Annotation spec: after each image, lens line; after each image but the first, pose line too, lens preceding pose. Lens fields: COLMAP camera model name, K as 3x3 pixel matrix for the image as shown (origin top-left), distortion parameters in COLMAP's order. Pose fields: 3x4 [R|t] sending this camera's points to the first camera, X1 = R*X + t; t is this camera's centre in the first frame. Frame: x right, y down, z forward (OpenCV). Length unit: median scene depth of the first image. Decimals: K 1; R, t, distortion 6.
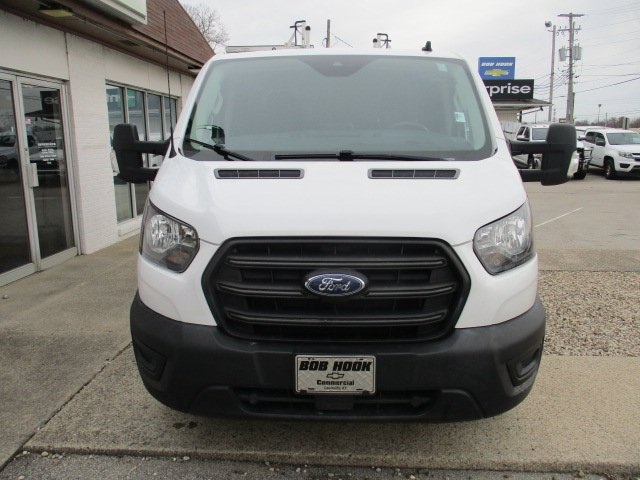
lens RADIAL K [[541.6, 0, 323.3], [0, 541.6, 239.2], [0, 0, 1]] dist [-0.033195, 0.000557]
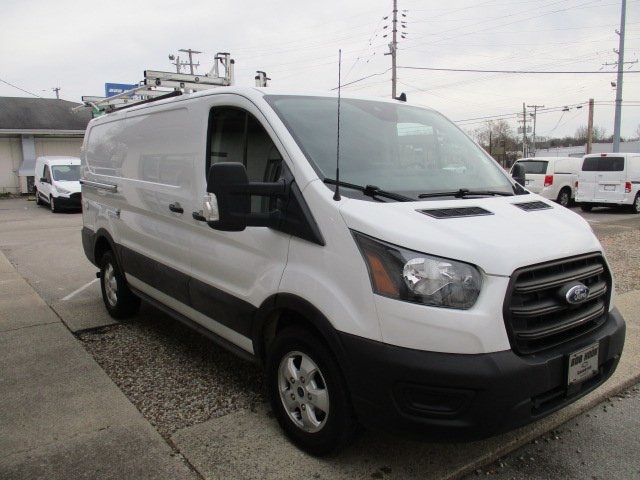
lens RADIAL K [[541.6, 0, 322.4], [0, 541.6, 241.1], [0, 0, 1]] dist [-0.033195, 0.000557]
pose [[0.764983, -0.091824, 0.637471, -1.091866], [0.118963, 0.992899, 0.000263, -0.099991], [-0.632968, 0.075635, 0.770474, 0.340677]]
